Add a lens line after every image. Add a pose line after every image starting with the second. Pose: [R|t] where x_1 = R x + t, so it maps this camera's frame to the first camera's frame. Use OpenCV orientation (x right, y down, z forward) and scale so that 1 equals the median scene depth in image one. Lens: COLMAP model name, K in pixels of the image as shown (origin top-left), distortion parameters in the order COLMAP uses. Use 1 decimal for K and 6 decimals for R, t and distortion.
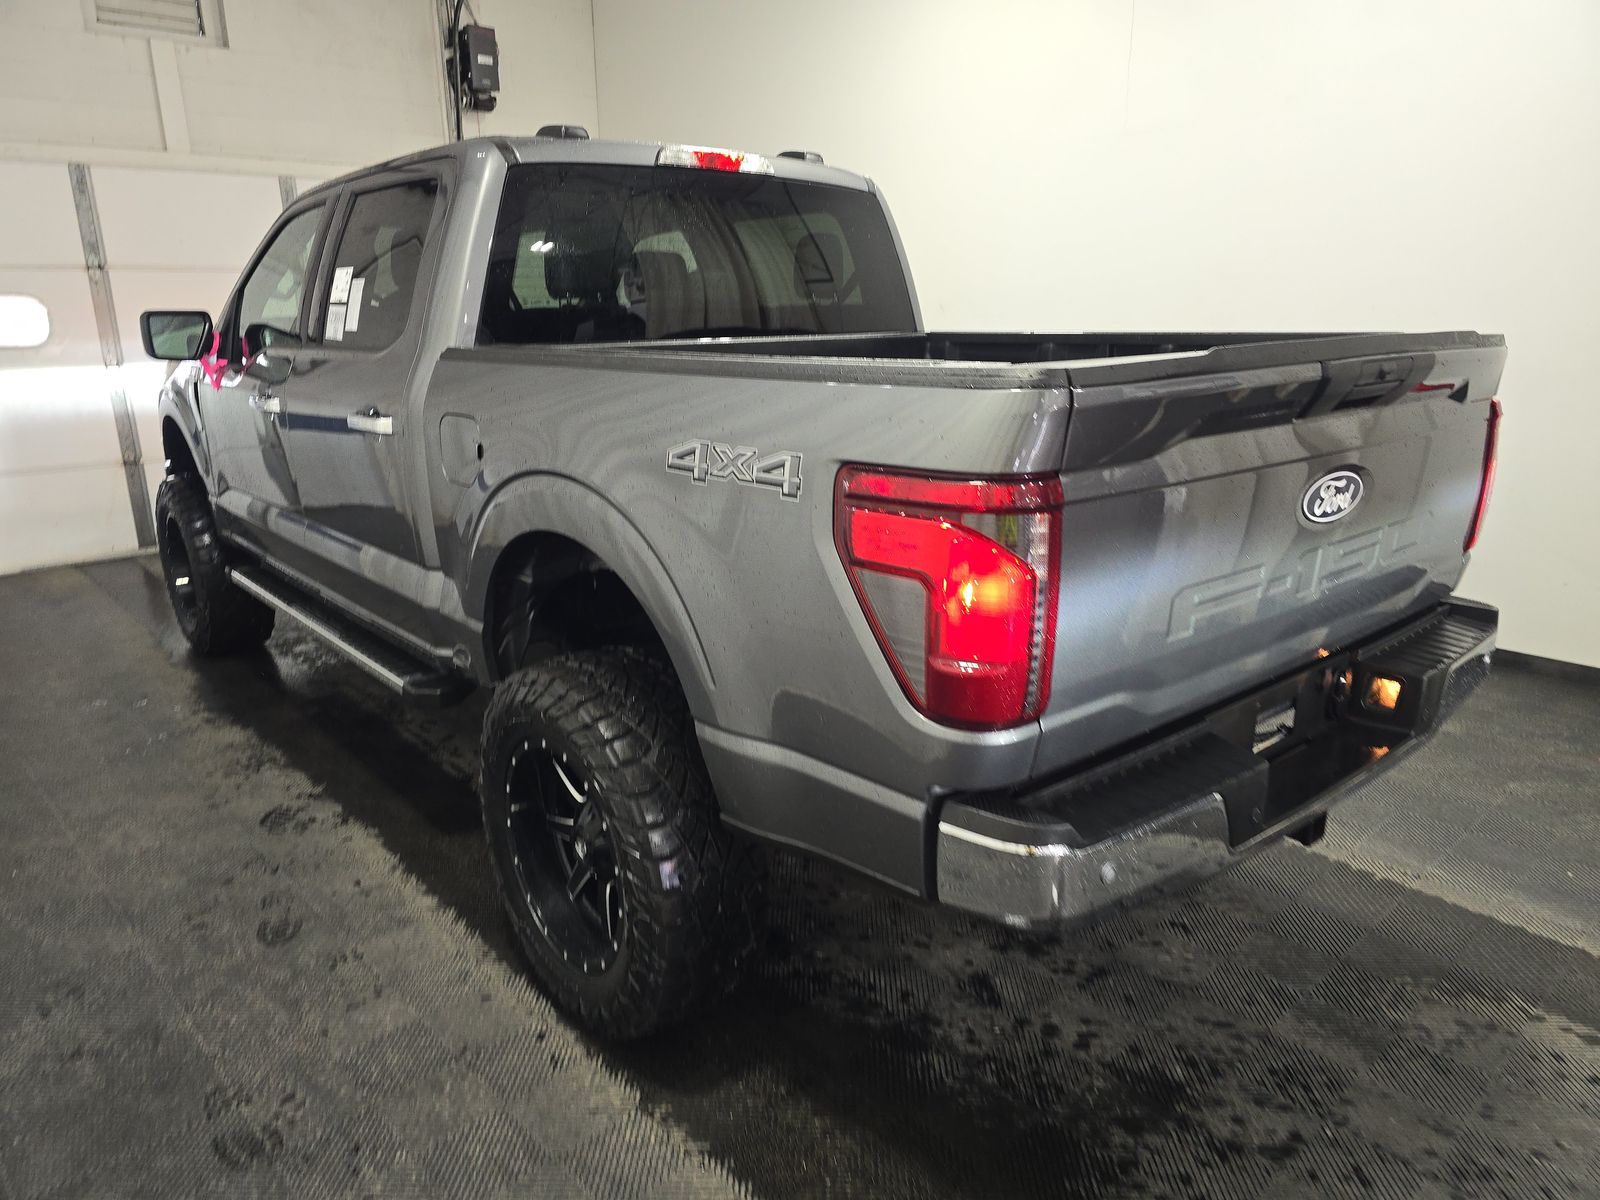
lens RADIAL K [[1077.6, 0, 800.0], [0, 1077.6, 600.0], [0, 0, 1]] dist [0.000901, 0.000058]
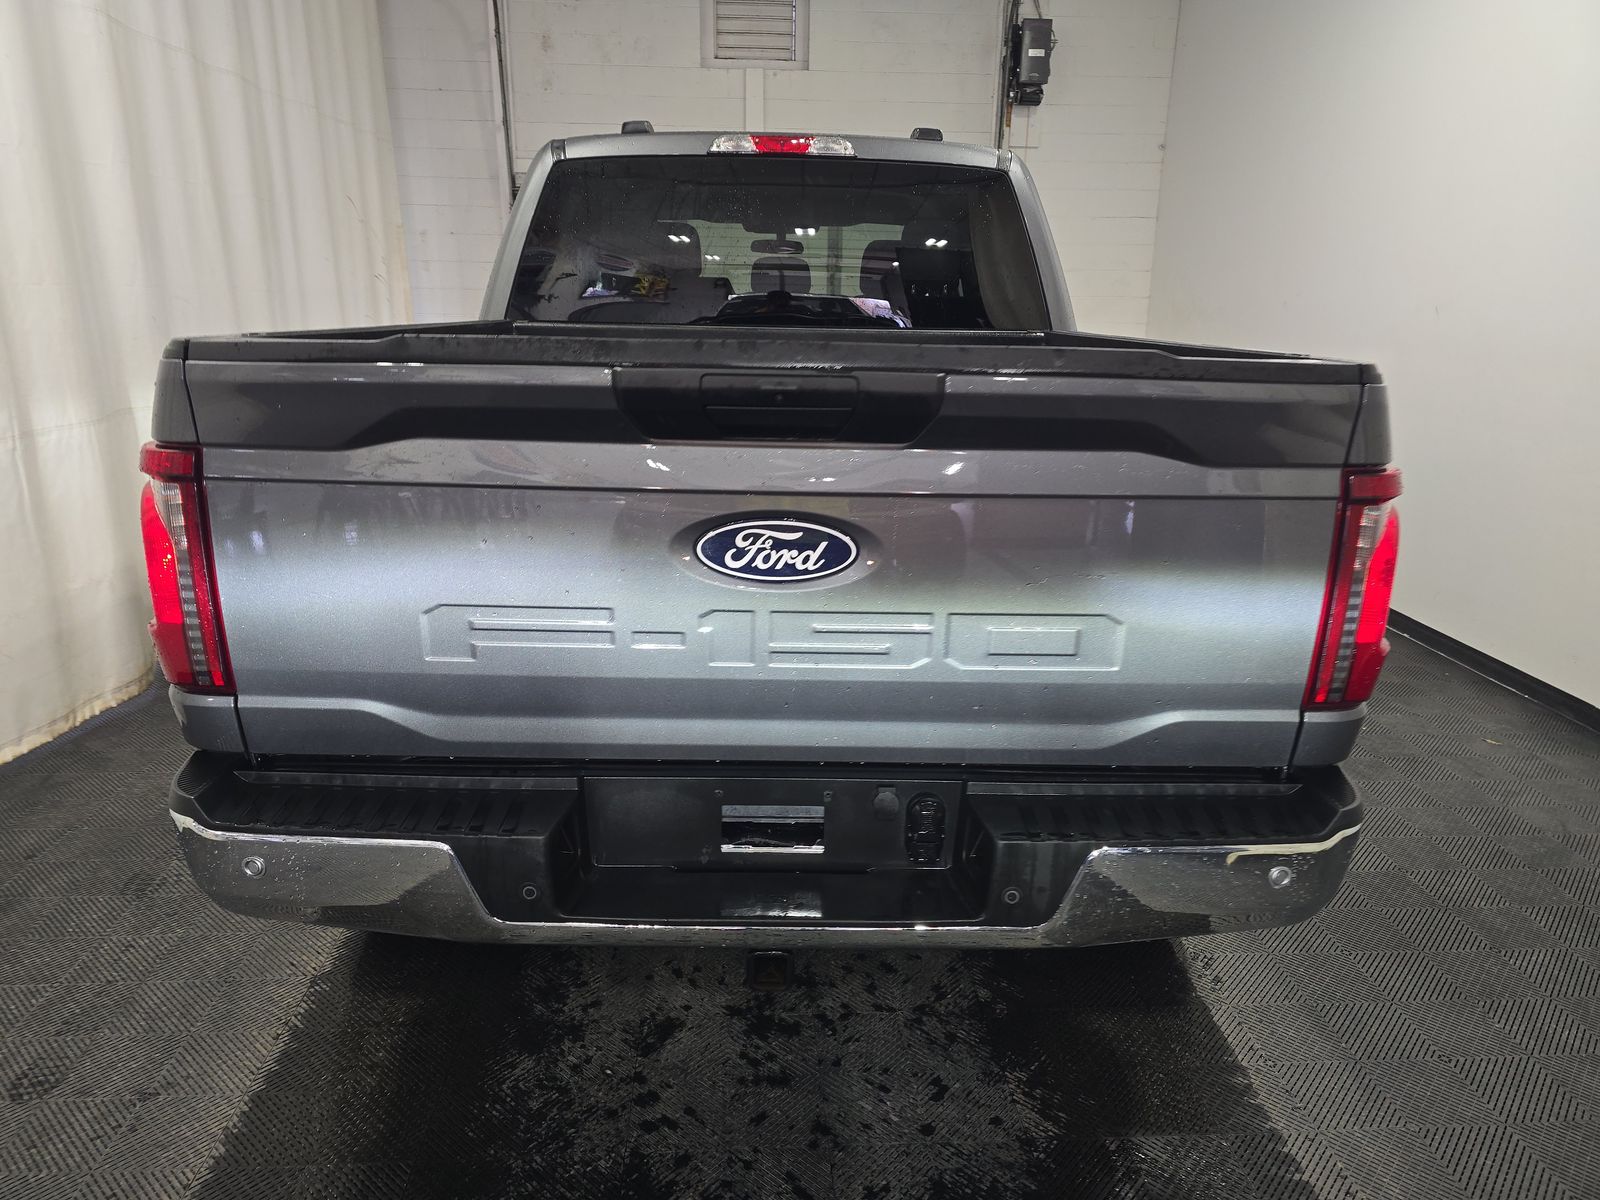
lens RADIAL K [[1079.9, 0, 800.0], [0, 1079.9, 600.0], [0, 0, 1]] dist [0.027940, 0.001550]
pose [[0.773119, 0.193038, -0.604172, 0.602506], [-0.192931, 0.978996, 0.065917, -0.071152], [0.604206, 0.065602, 0.794123, 0.245805]]
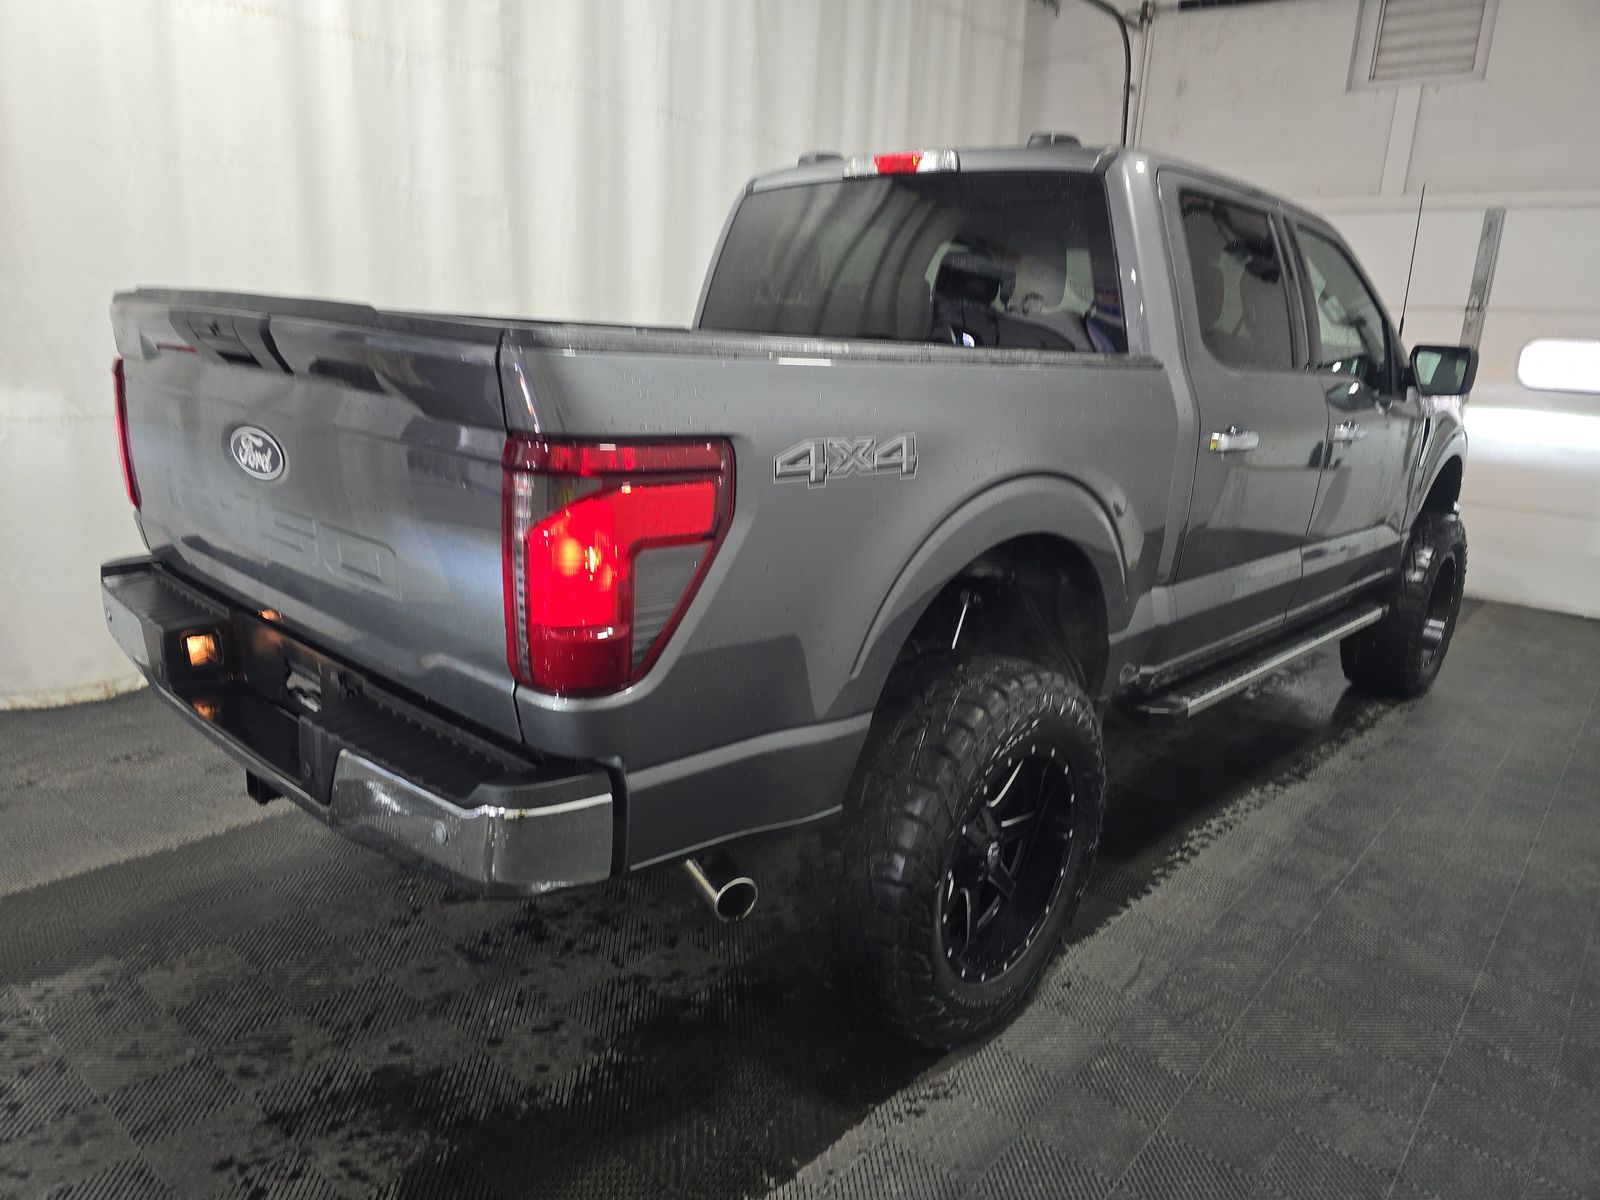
lens RADIAL K [[1093.0, 0, 800.0], [0, 1093.0, 600.0], [0, 0, 1]] dist [0.003378, 0.001126]
pose [[0.116114, 0.256717, -0.959486, 0.968088], [-0.315352, 0.925566, 0.209478, -0.211796], [0.941844, 0.278252, 0.188427, 0.813968]]
